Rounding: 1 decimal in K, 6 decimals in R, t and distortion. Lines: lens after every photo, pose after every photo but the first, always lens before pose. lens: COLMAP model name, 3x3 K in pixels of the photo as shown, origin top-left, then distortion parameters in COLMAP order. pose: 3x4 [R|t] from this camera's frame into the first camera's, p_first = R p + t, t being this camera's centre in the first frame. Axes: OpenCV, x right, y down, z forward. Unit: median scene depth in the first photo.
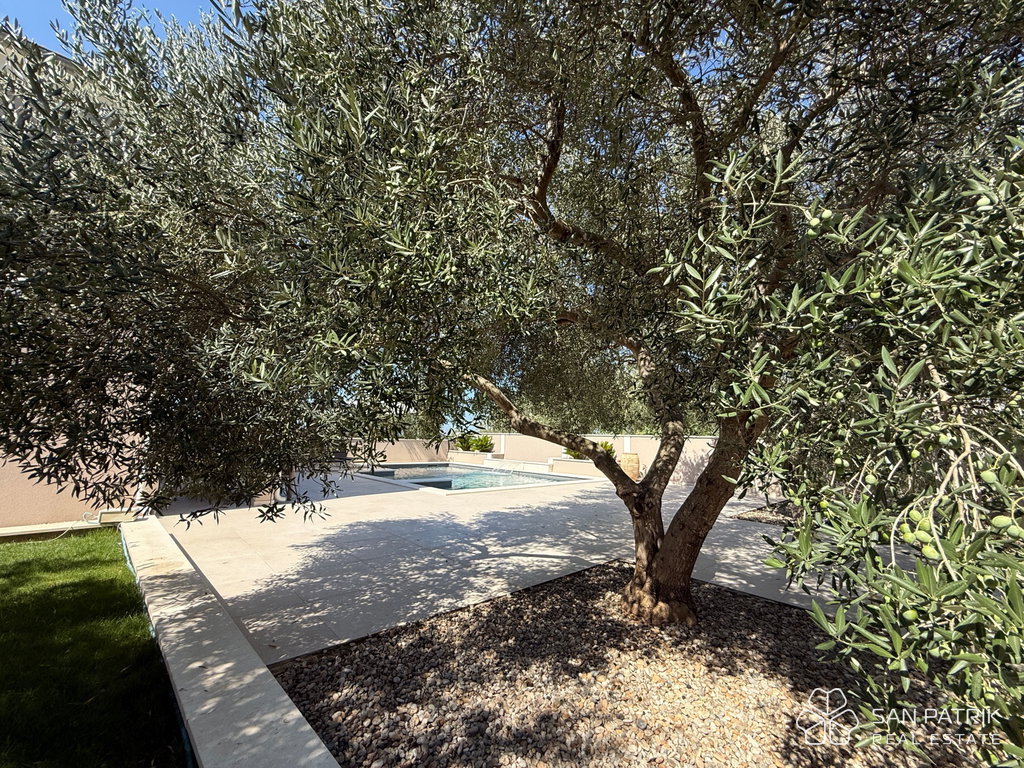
lens RADIAL K [[407.3, 0, 509.3], [0, 407.3, 382.6], [0, 0, 1]] dist [-0.001176, -0.000178]
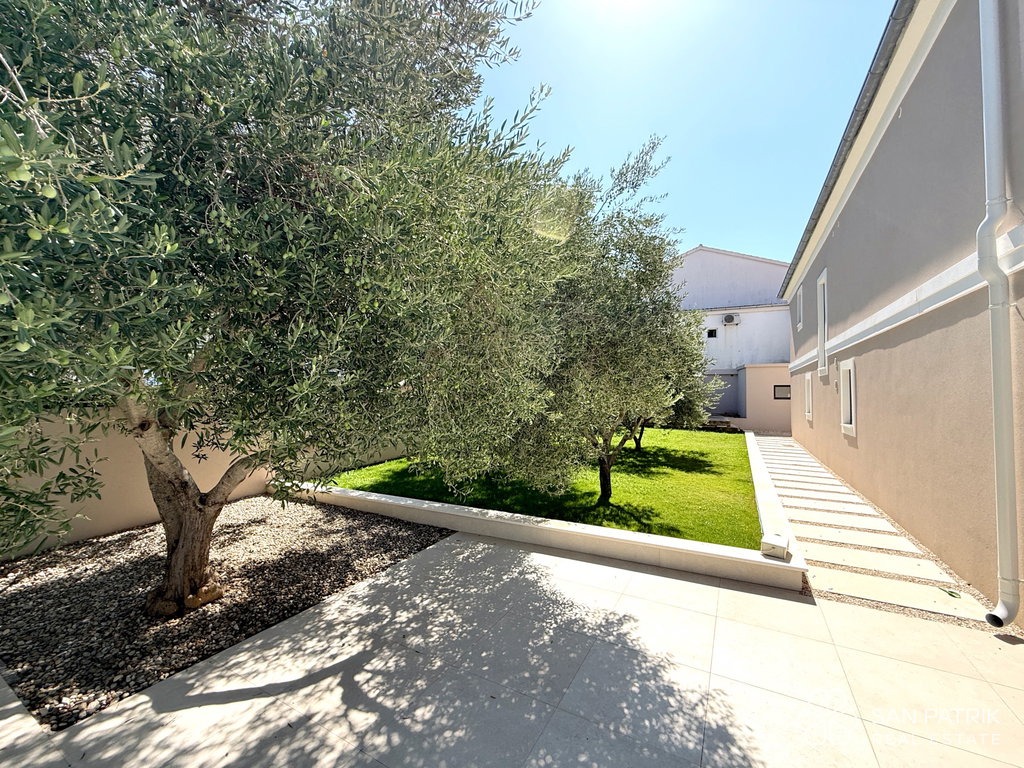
lens RADIAL K [[407.3, 0, 509.3], [0, 407.3, 382.6], [0, 0, 1]] dist [-0.001176, -0.000178]
pose [[-0.951751, -0.040260, -0.304220, -0.099124], [0.009834, 0.986846, -0.161363, 0.115968], [0.306715, -0.156569, -0.938836, 1.949652]]
